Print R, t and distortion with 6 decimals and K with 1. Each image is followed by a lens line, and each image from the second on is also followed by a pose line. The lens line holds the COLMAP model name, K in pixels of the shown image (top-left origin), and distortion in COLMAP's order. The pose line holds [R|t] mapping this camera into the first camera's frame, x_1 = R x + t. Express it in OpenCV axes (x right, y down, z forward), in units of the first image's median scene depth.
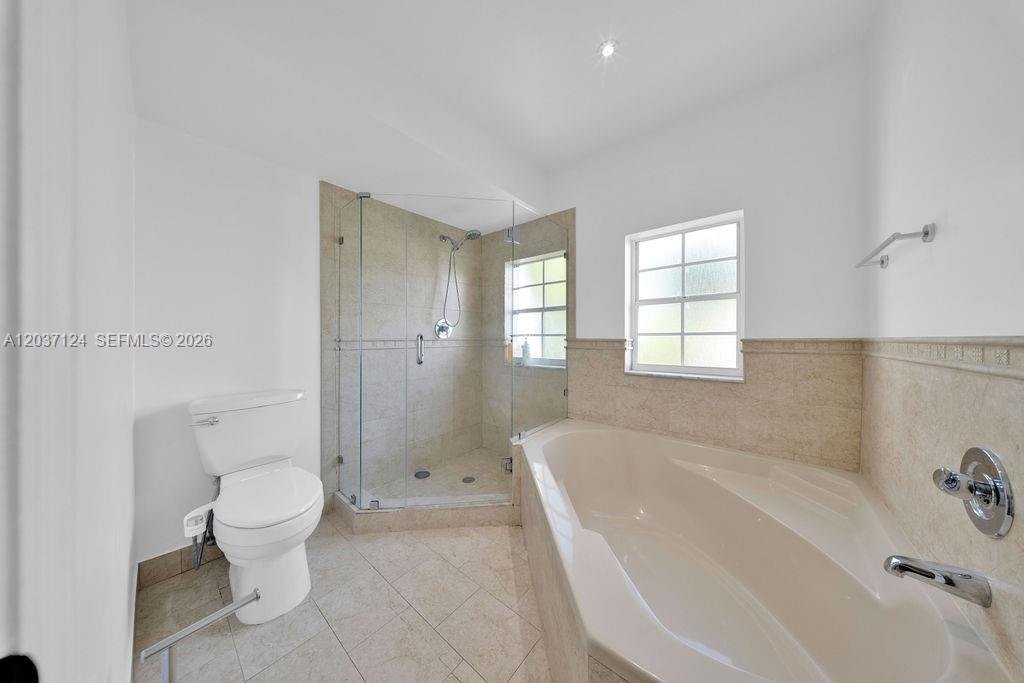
lens RADIAL K [[301.4, 0, 512.0], [0, 301.4, 341.5], [0, 0, 1]] dist [-0.000893, -0.000087]
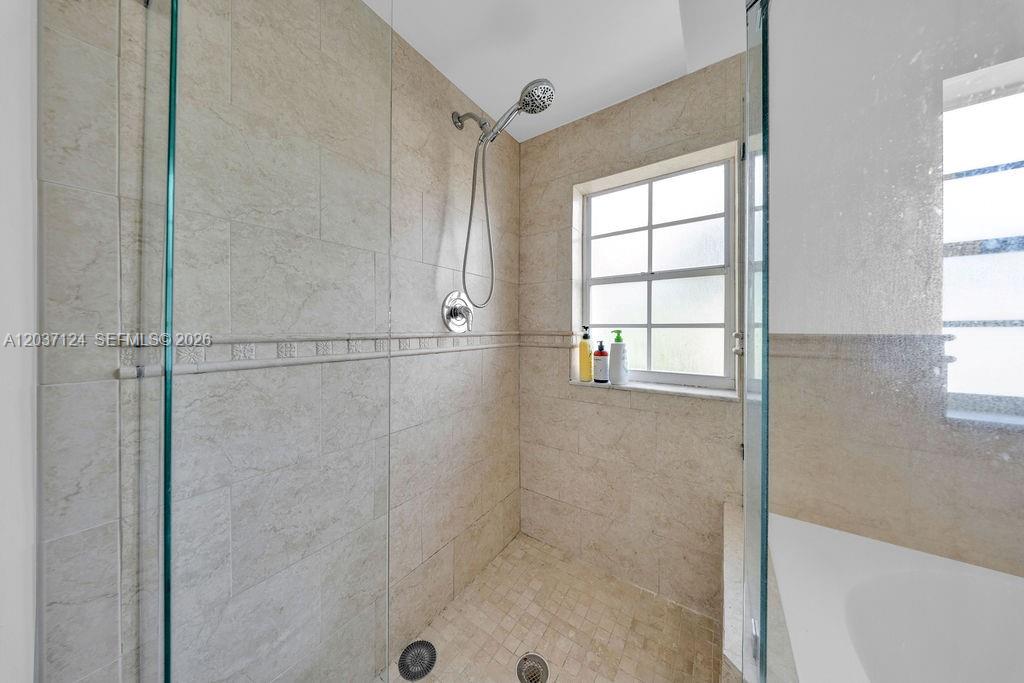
lens RADIAL K [[307.3, 0, 511.5], [0, 307.3, 330.0], [0, 0, 1]] dist [-0.000400, -0.000042]
pose [[0.995857, 0.000352, 0.090932, -0.188648], [0.000353, 0.999970, -0.007733, -0.010068], [-0.090932, 0.007733, 0.995827, 0.513281]]
